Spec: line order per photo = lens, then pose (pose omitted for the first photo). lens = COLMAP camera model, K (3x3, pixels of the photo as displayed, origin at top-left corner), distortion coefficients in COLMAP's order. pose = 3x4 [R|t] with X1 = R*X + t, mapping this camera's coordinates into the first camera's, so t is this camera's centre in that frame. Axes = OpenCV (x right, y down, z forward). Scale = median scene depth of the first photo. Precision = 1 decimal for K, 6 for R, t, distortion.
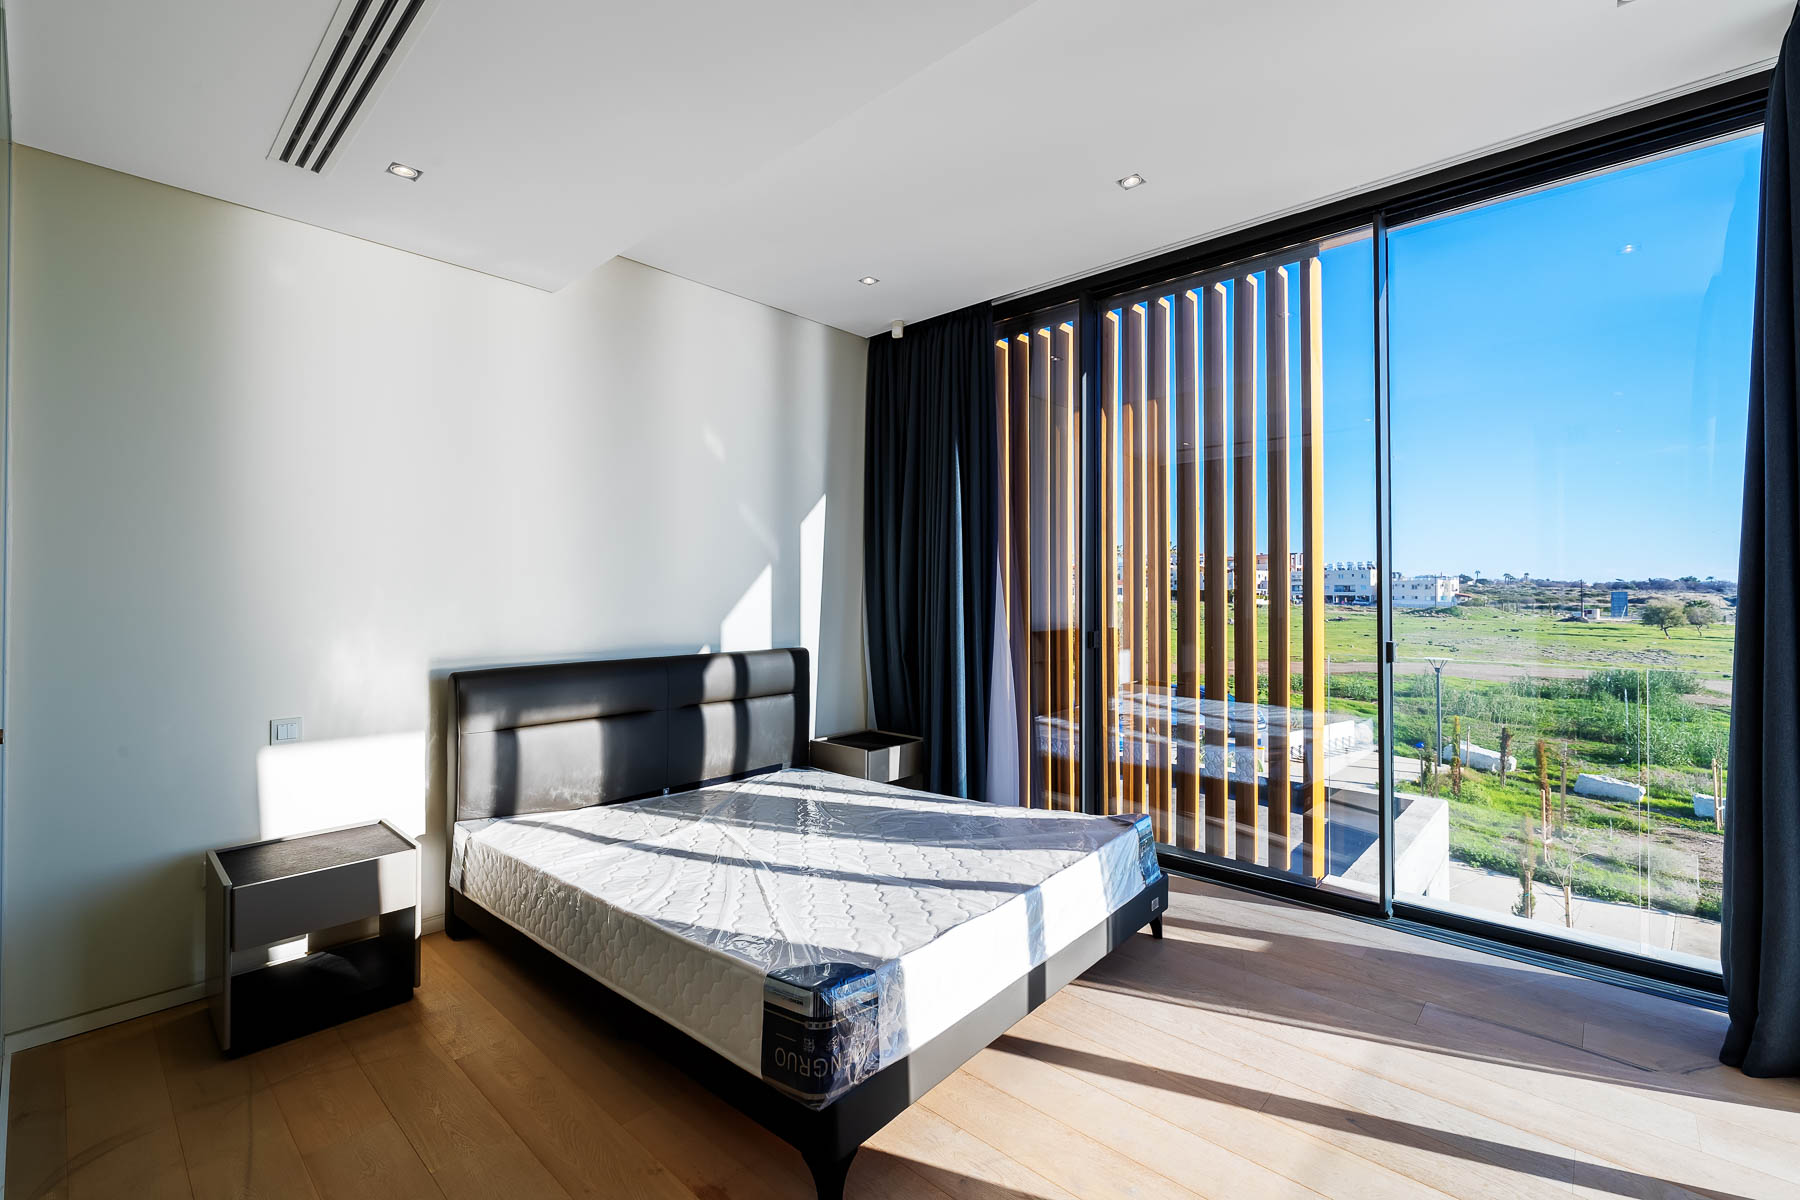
lens RADIAL K [[769.8, 0, 866.9], [0, 769.8, 589.5], [0, 0, 1]] dist [-0.000703, -0.000152]
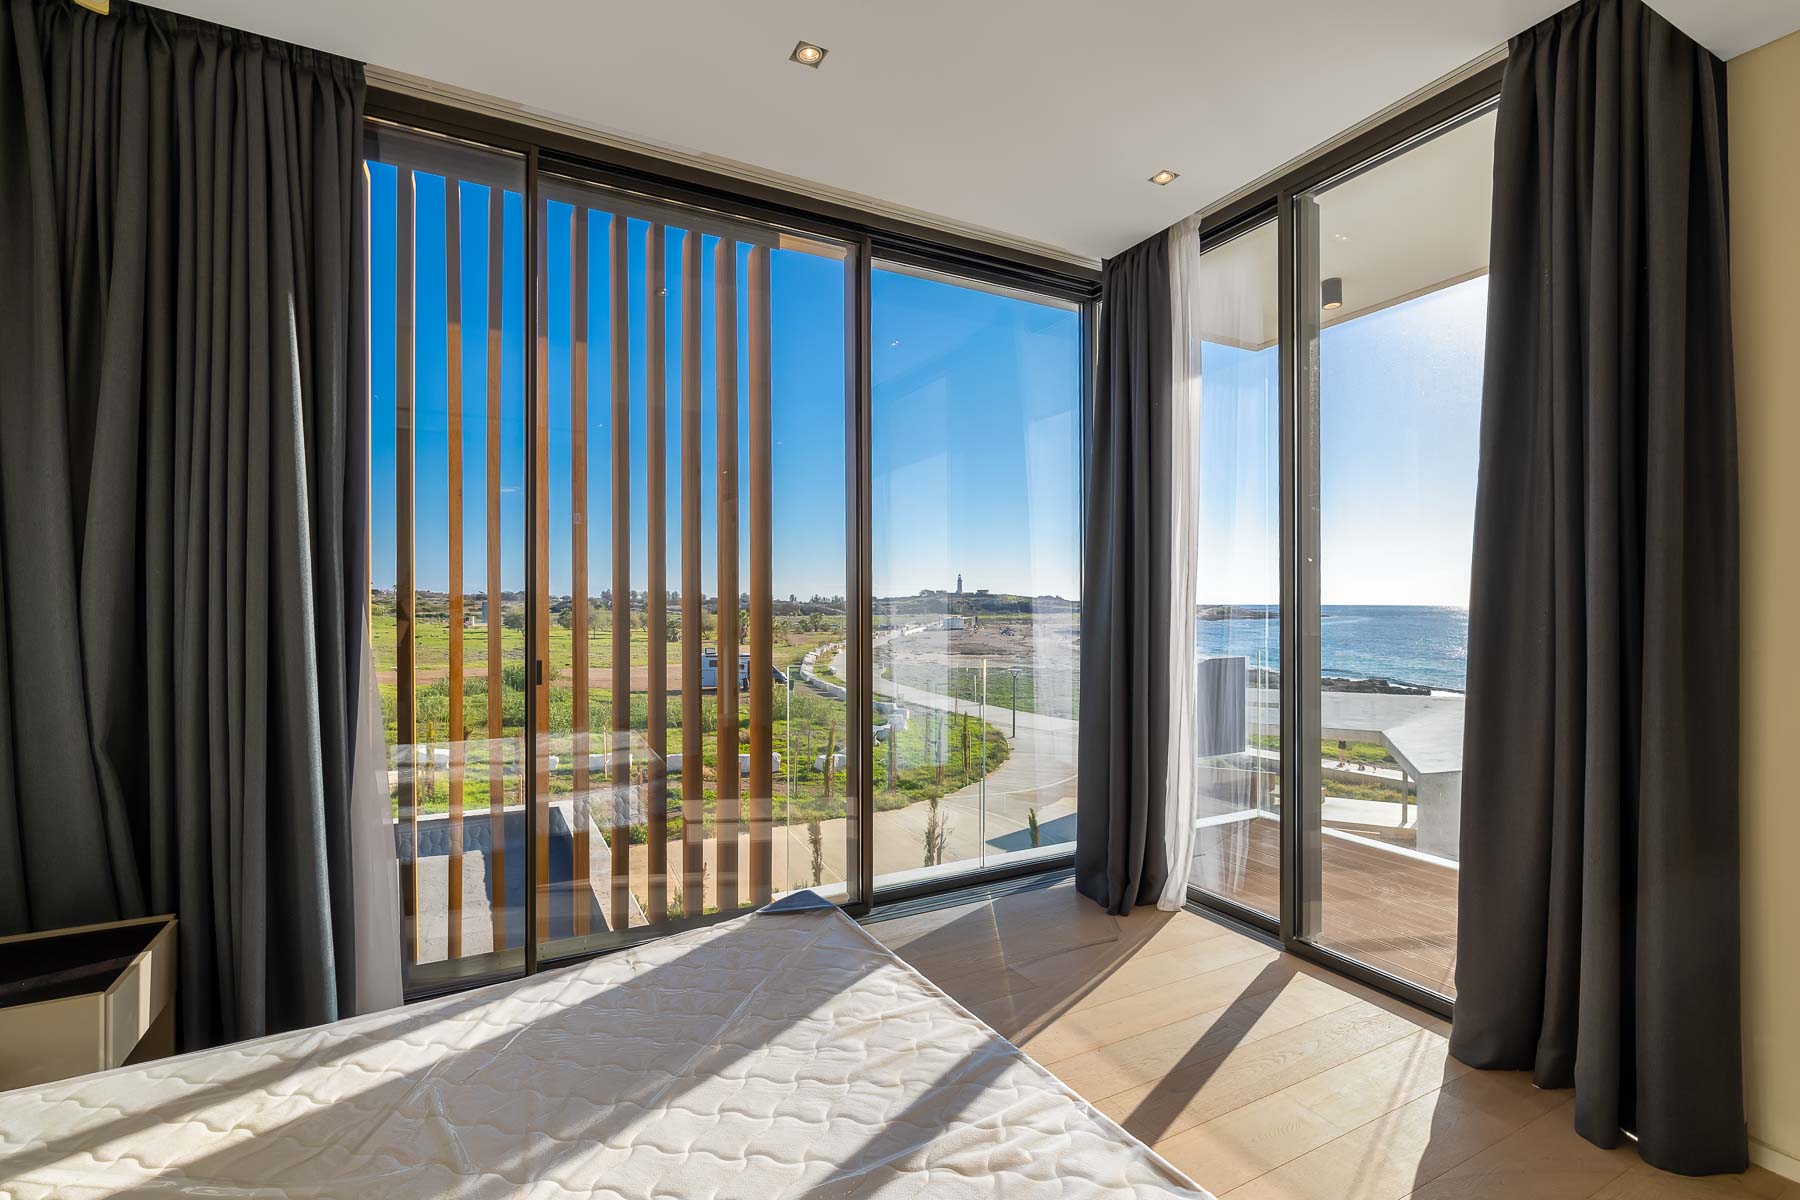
lens RADIAL K [[793.5, 0, 900.0], [0, 793.5, 600.0], [0, 0, 1]] dist [0.000637, 0.000147]
pose [[0.324519, 0.003770, 0.945872, -0.324364], [-0.006756, 0.999976, -0.001667, 0.002854], [-0.945855, -0.005849, 0.324536, 0.594253]]
